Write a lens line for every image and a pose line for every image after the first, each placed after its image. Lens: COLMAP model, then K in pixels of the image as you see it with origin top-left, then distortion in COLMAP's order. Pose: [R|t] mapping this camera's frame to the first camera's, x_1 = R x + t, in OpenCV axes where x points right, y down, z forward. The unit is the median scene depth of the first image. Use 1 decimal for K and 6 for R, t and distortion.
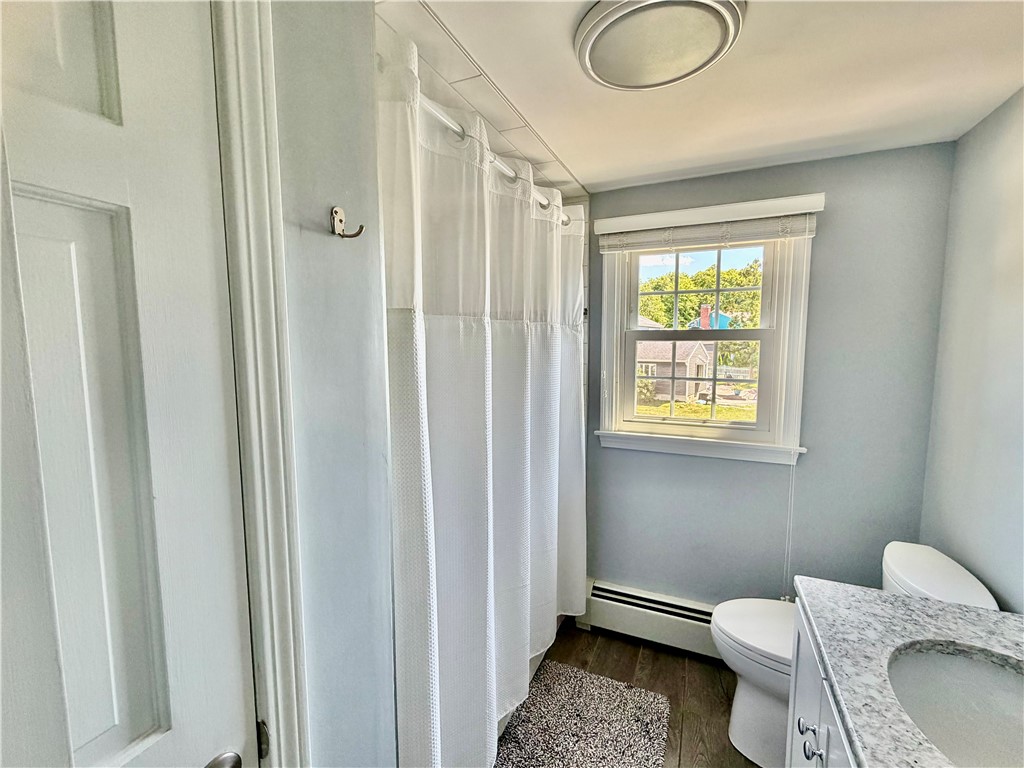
lens RADIAL K [[443.7, 0, 512.0], [0, 443.7, 384.0], [0, 0, 1]] dist [0.011868, -0.000565]
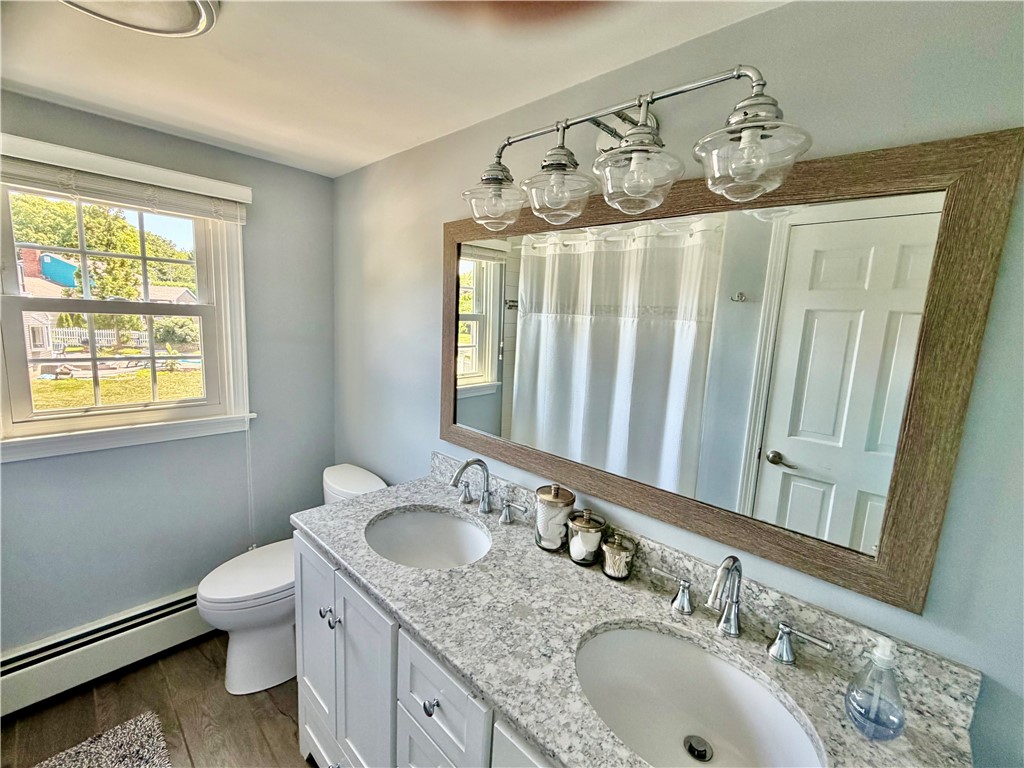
lens RADIAL K [[443.7, 0, 512.0], [0, 443.7, 384.0], [0, 0, 1]] dist [0.011868, -0.000565]
pose [[0.352634, -0.127906, 0.926979, -0.166128], [0.048308, 0.991782, 0.118471, -0.035729], [-0.934514, 0.003004, 0.355915, -0.018132]]
